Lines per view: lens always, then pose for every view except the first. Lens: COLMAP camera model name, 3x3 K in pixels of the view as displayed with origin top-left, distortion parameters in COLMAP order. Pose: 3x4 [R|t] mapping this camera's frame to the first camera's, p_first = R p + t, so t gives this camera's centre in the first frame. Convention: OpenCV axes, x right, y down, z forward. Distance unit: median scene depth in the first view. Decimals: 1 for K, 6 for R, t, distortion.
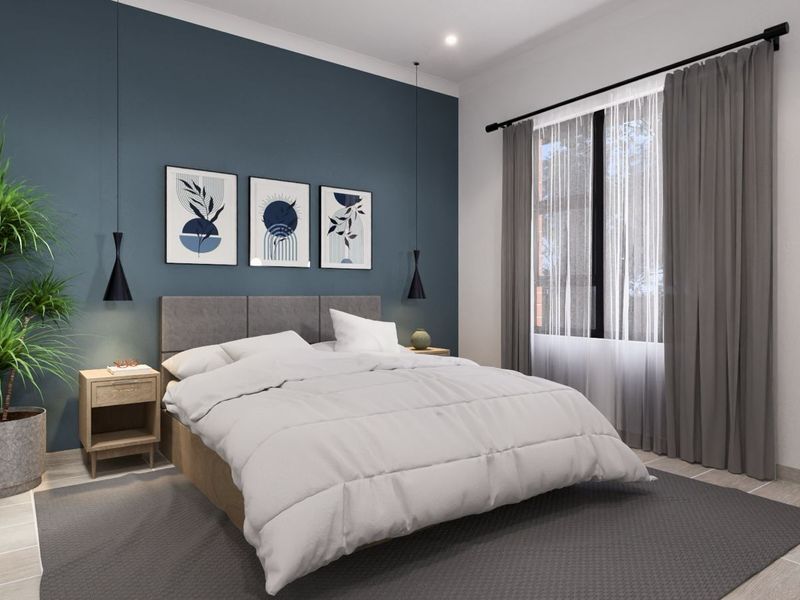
lens RADIAL K [[554.2, 0, 401.4], [0, 554.2, 291.3], [0, 0, 1]] dist [-0.004800, -0.000769]
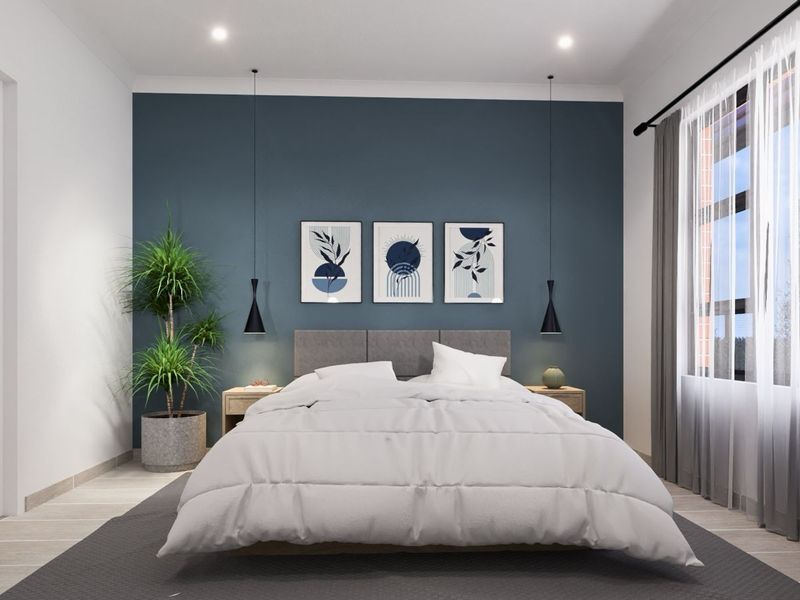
lens RADIAL K [[553.8, 0, 399.9], [0, 553.8, 339.4], [0, 0, 1]] dist [-0.000072, -0.001935]
pose [[0.830247, -0.000780, -0.557396, 0.390251], [0.002719, 0.999993, 0.002650, 0.024392], [0.557389, -0.003715, 0.830243, 0.115975]]
